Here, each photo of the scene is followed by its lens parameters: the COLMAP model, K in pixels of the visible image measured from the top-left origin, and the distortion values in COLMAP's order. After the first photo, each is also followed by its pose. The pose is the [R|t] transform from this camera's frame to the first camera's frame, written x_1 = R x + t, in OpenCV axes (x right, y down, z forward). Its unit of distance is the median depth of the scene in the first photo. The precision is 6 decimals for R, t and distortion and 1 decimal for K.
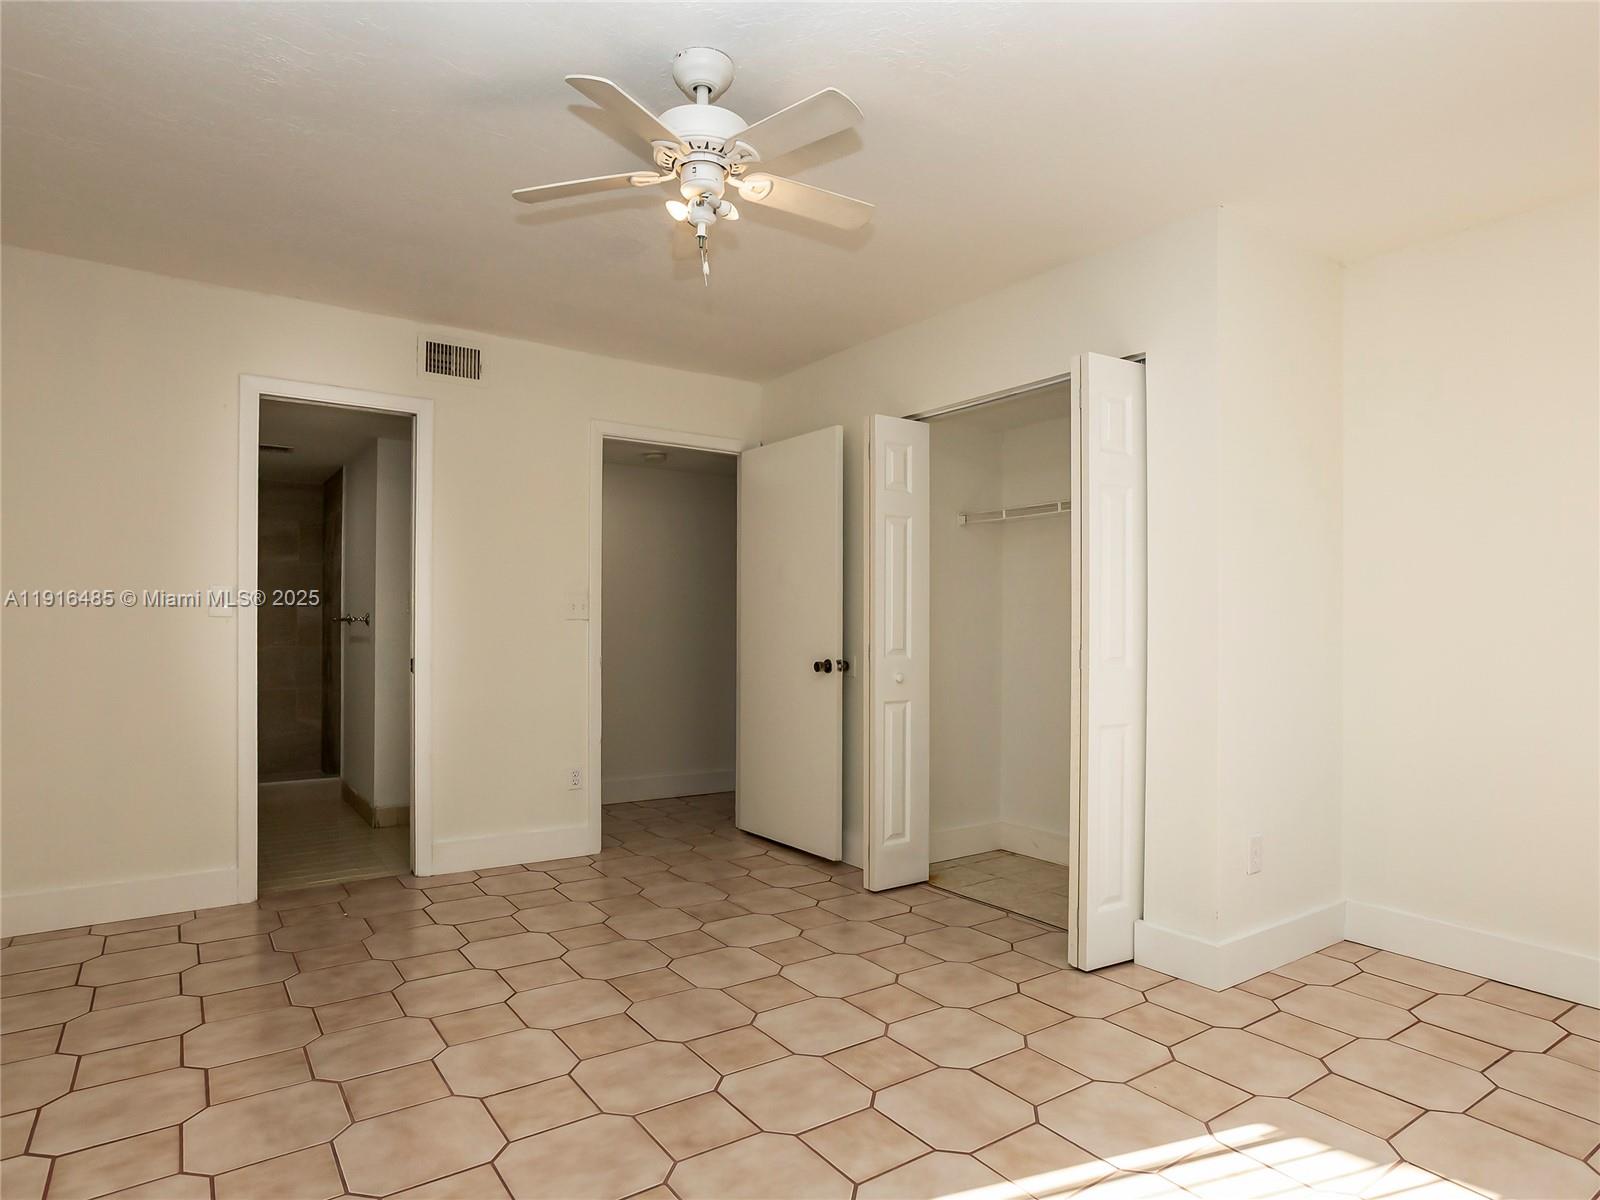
lens RADIAL K [[921.8, 0, 798.0], [0, 921.8, 568.6], [0, 0, 1]] dist [-0.036983, 0.026105]
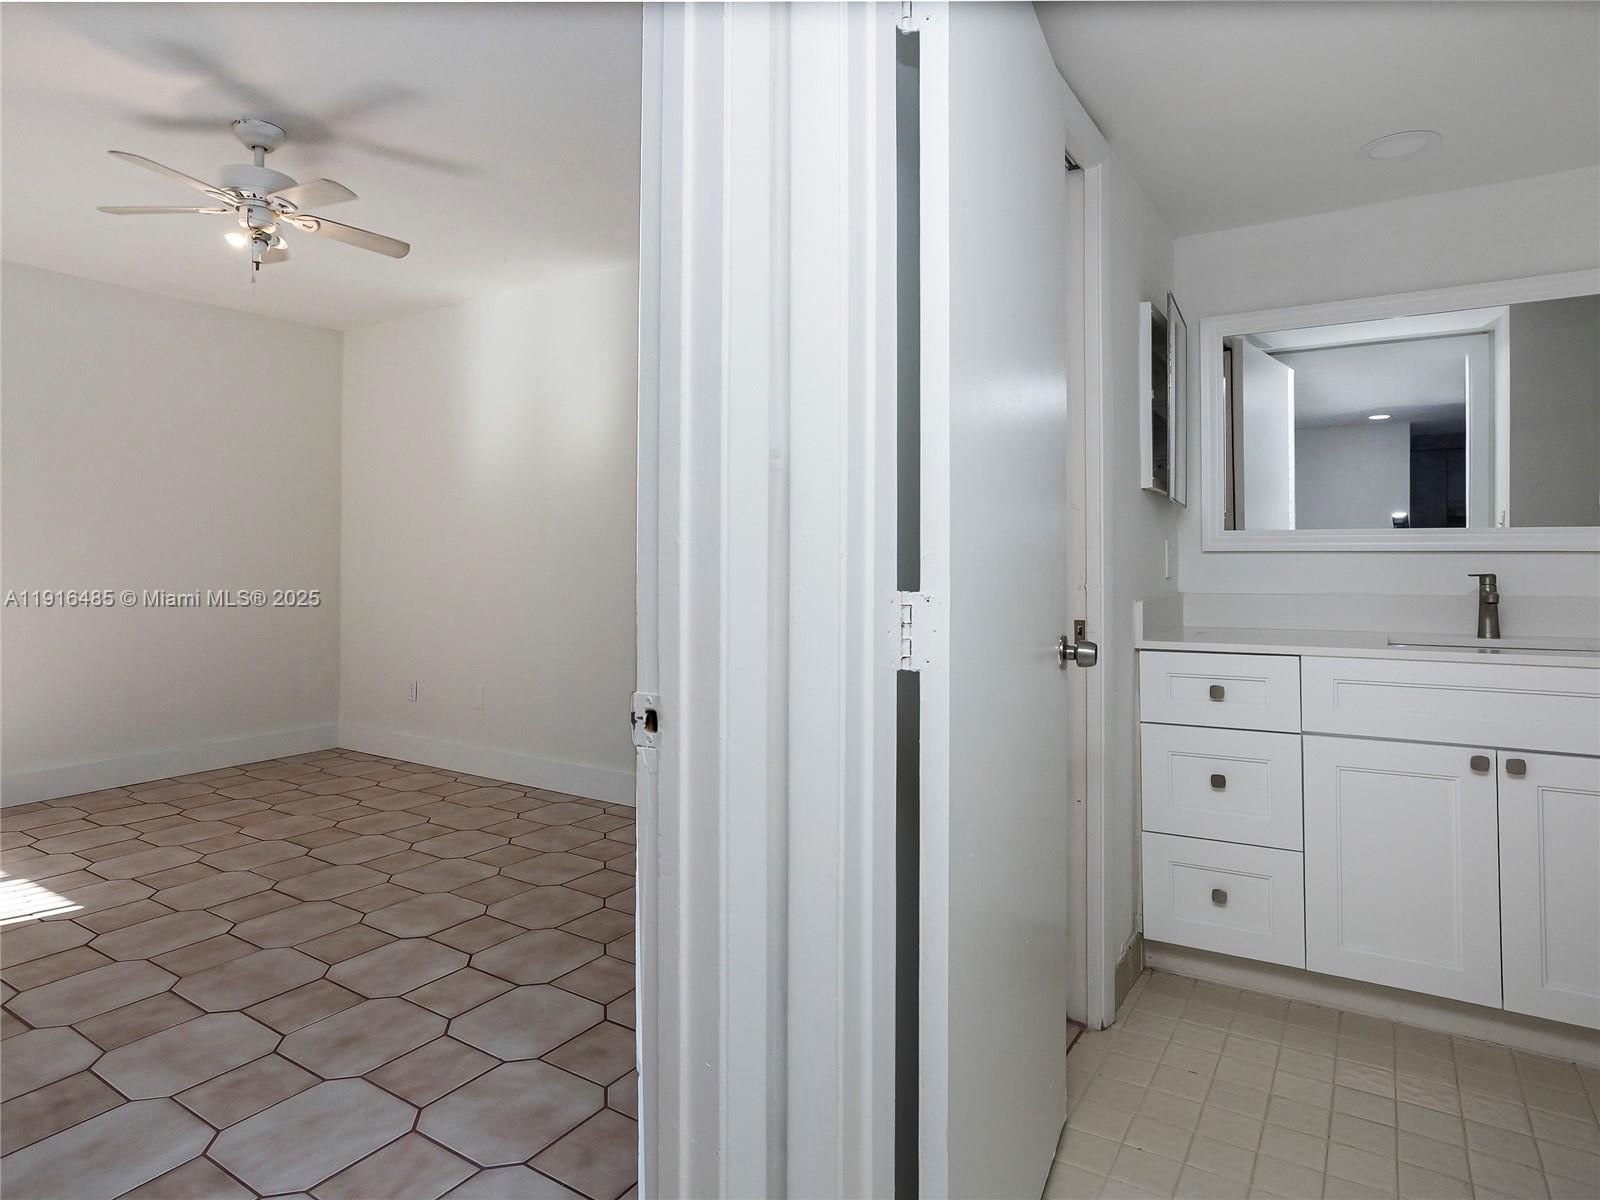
lens RADIAL K [[921.8, 0, 798.0], [0, 921.8, 568.6], [0, 0, 1]] dist [-0.036983, 0.026105]
pose [[-0.924813, -0.005763, -0.380378, -0.291978], [0.015485, 0.998486, -0.052778, 0.132139], [0.380106, -0.054700, -0.923324, 2.209945]]
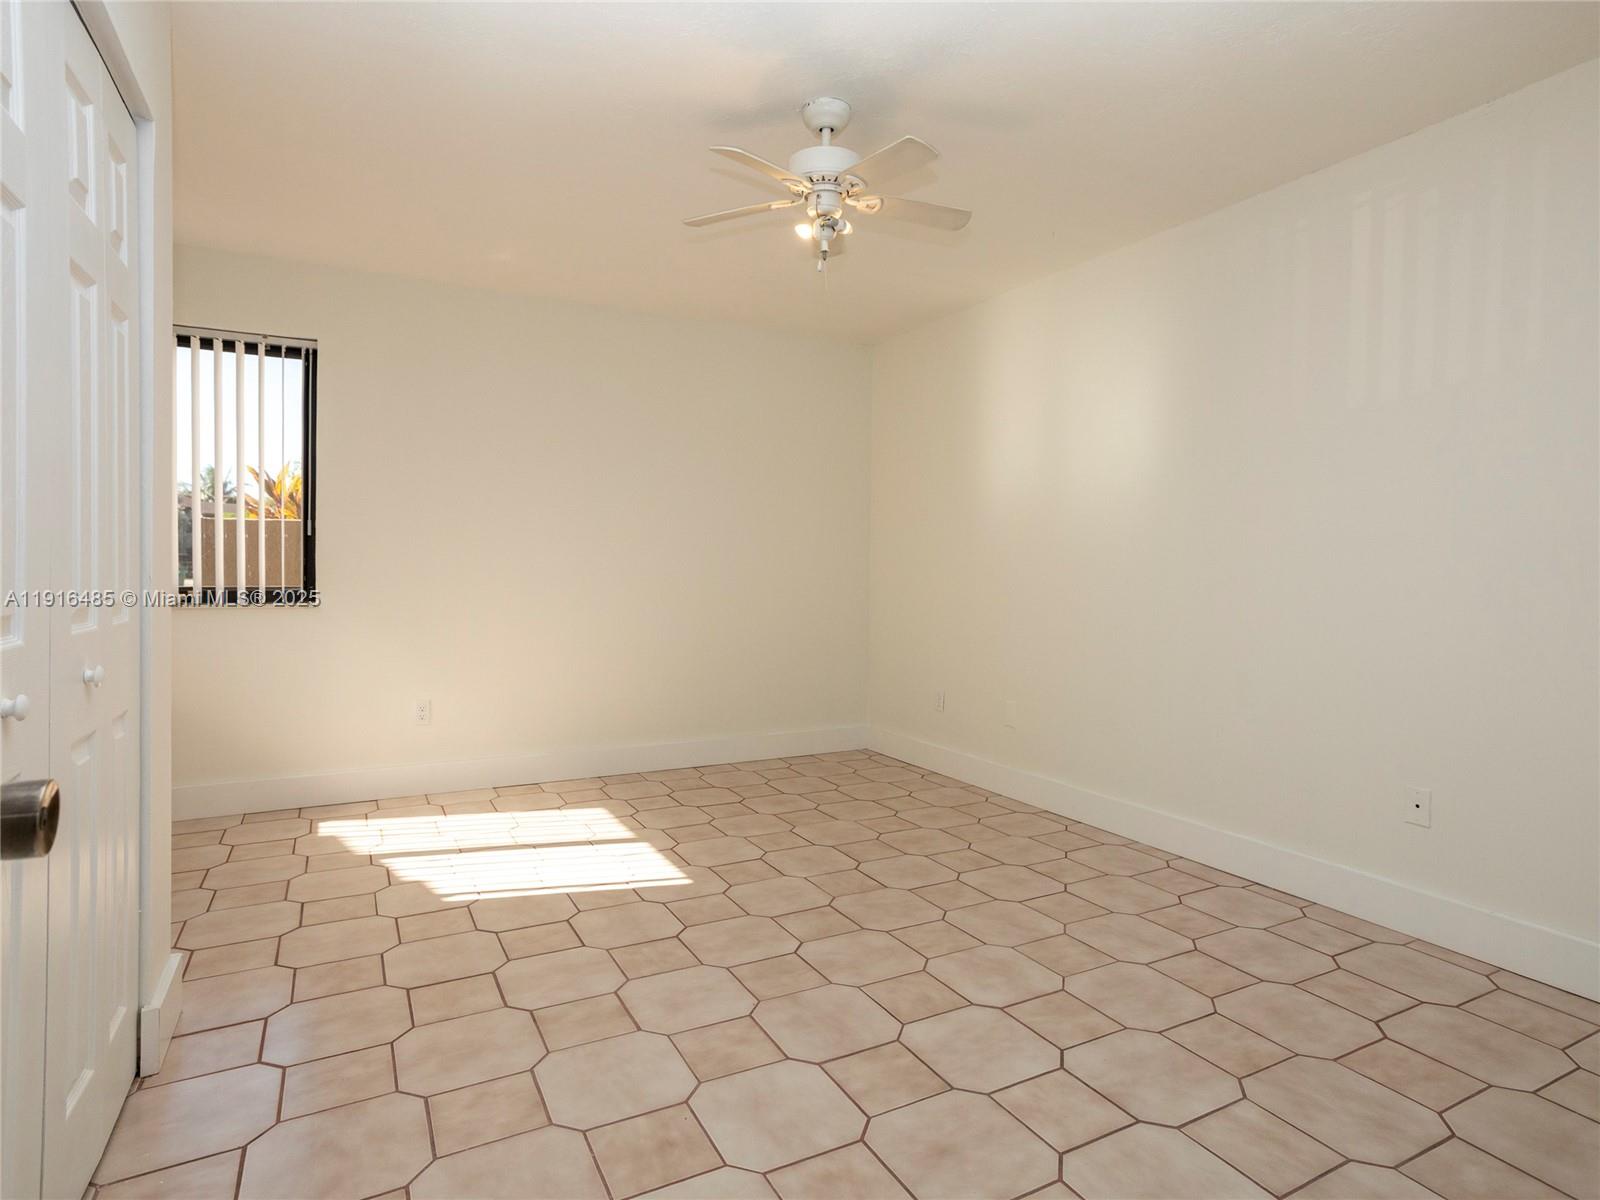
lens RADIAL K [[883.6, 0, 800.0], [0, 883.6, 600.0], [0, 0, 1]] dist [0.003763, 0.001163]
pose [[-0.992908, -0.019509, 0.117273, -0.192895], [-0.022600, 0.999430, -0.025088, 0.119460], [-0.116717, -0.027561, -0.992783, 1.936985]]
